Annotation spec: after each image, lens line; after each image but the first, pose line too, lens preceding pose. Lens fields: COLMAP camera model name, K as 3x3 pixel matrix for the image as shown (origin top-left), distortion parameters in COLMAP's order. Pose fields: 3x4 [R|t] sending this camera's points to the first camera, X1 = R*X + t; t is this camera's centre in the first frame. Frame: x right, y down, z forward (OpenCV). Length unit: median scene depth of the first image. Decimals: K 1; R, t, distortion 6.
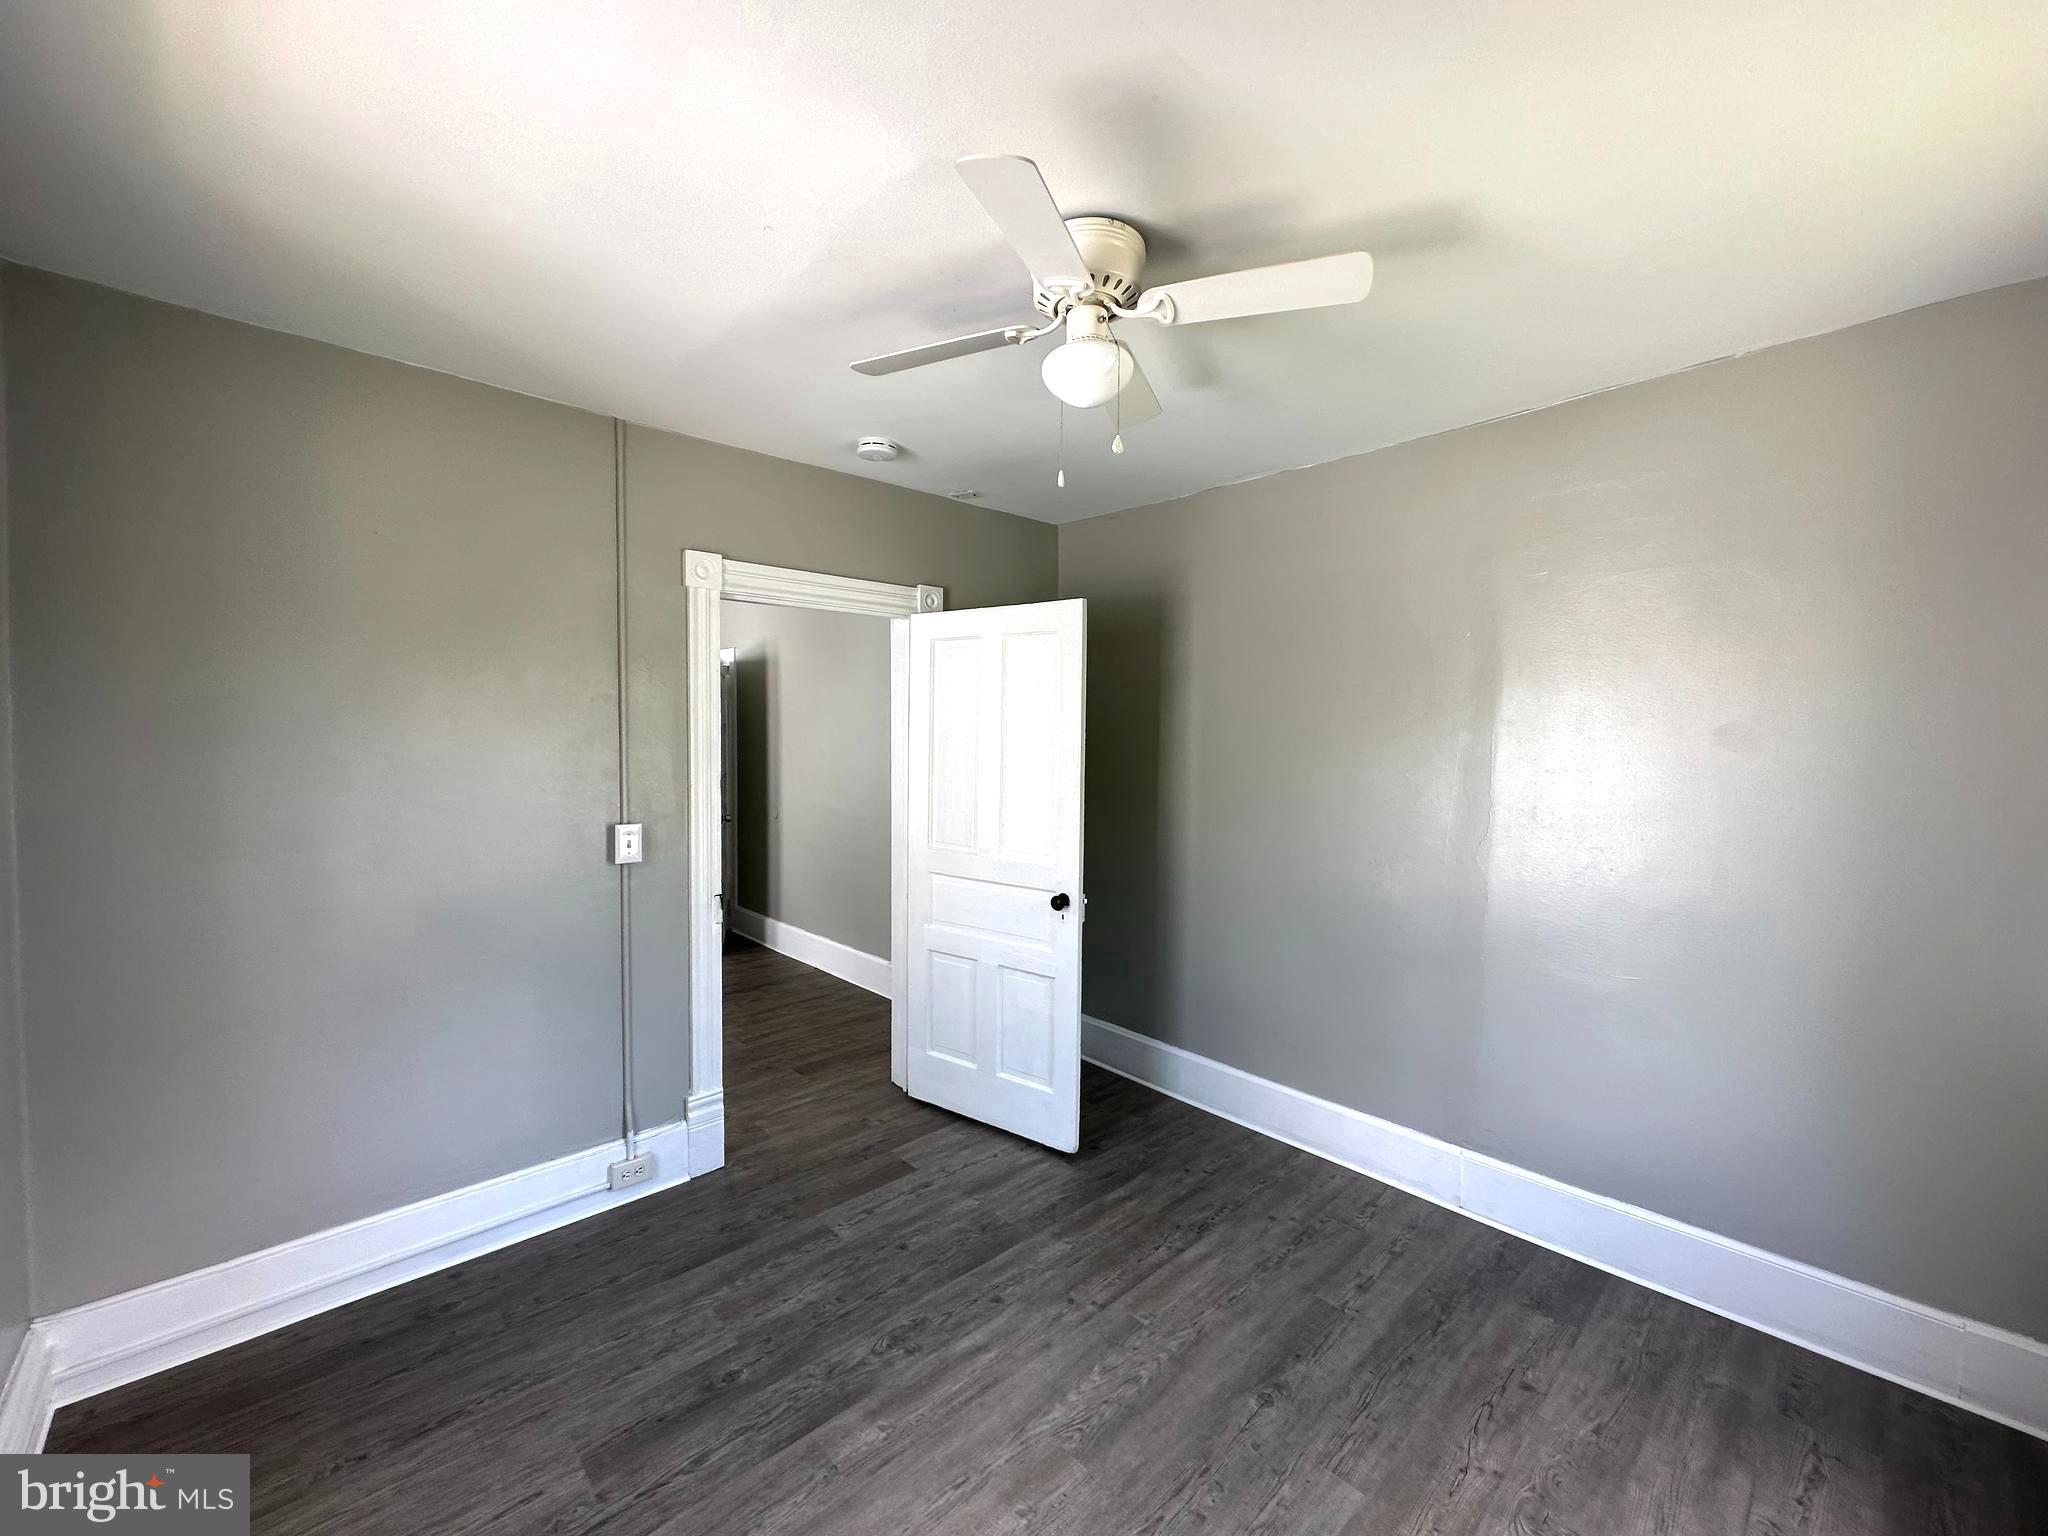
lens RADIAL K [[817.7, 0, 1022.7], [0, 817.7, 768.6], [0, 0, 1]] dist [-0.004356, 0.001202]
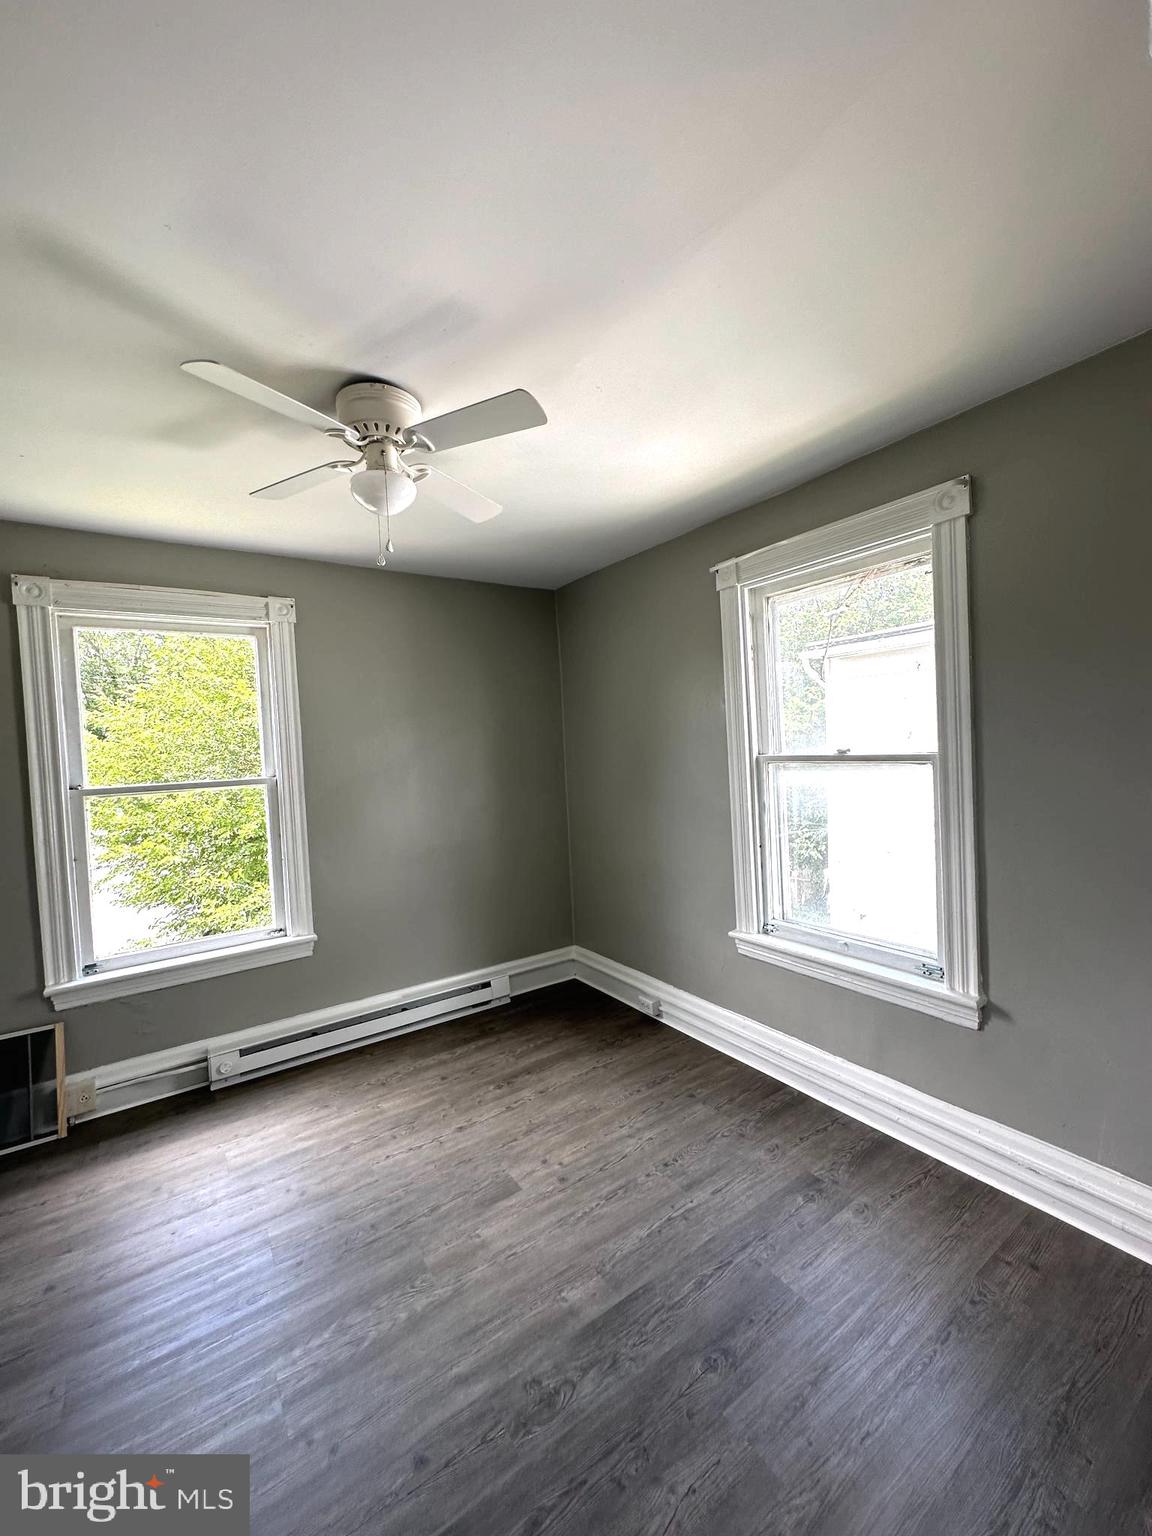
lens RADIAL K [[613.3, 0, 577.3], [0, 613.3, 767.0], [0, 0, 1]] dist [-0.004356, 0.001202]
pose [[-0.988253, 0.032806, 0.149263, -0.300515], [0.044976, 0.995867, 0.078904, -0.058462], [-0.146057, 0.084691, -0.985644, 1.552314]]
